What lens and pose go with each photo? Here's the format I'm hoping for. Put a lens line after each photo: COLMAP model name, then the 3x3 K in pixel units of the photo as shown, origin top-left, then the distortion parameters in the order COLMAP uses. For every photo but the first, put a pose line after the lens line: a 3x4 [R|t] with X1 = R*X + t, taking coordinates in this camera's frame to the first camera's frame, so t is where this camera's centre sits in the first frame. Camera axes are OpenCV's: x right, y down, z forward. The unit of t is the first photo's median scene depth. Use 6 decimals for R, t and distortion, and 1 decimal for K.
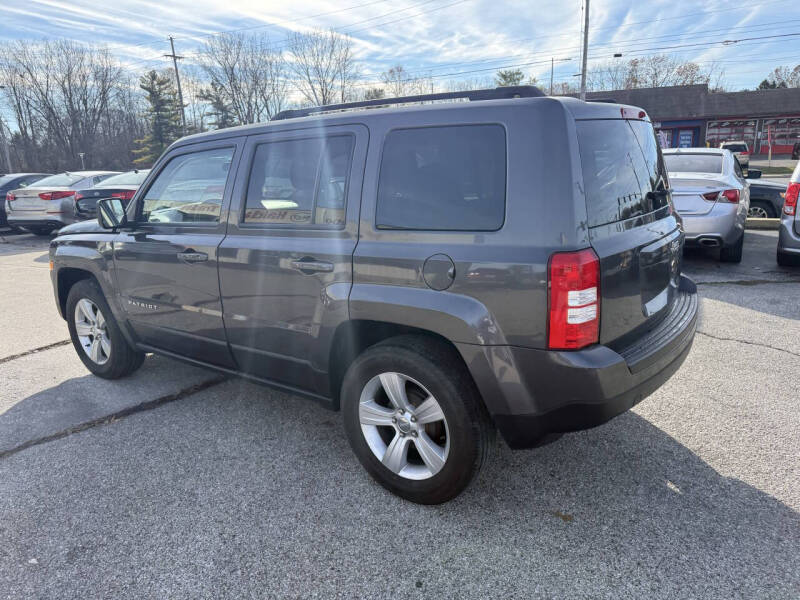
lens RADIAL K [[567.0, 0, 394.2], [0, 567.0, 302.6], [0, 0, 1]] dist [0.008881, -0.009972]
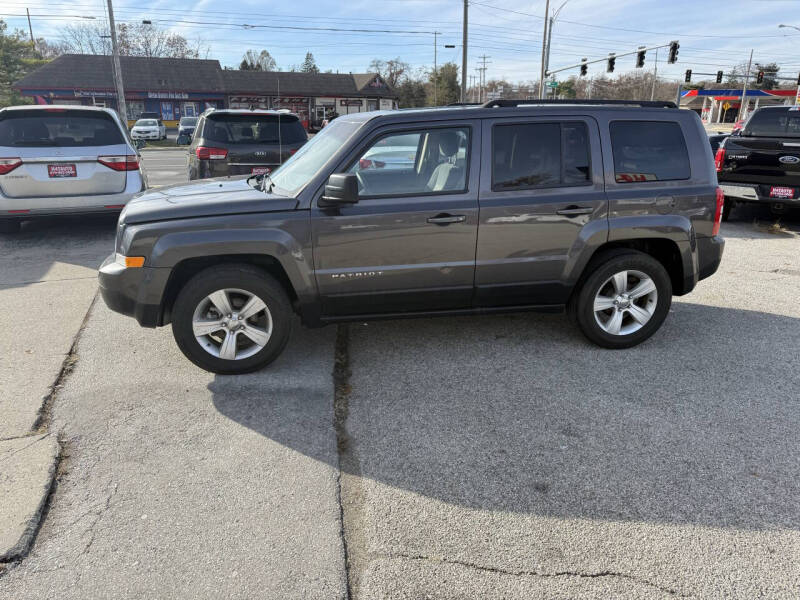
lens RADIAL K [[565.1, 0, 396.3], [0, 565.1, 297.2], [0, 0, 1]] dist [0.010155, -0.006674]
pose [[0.689595, -0.182233, 0.700892, -0.960290], [0.152496, 0.982662, 0.105455, -0.045261], [-0.707957, 0.034162, 0.705428, 0.183727]]
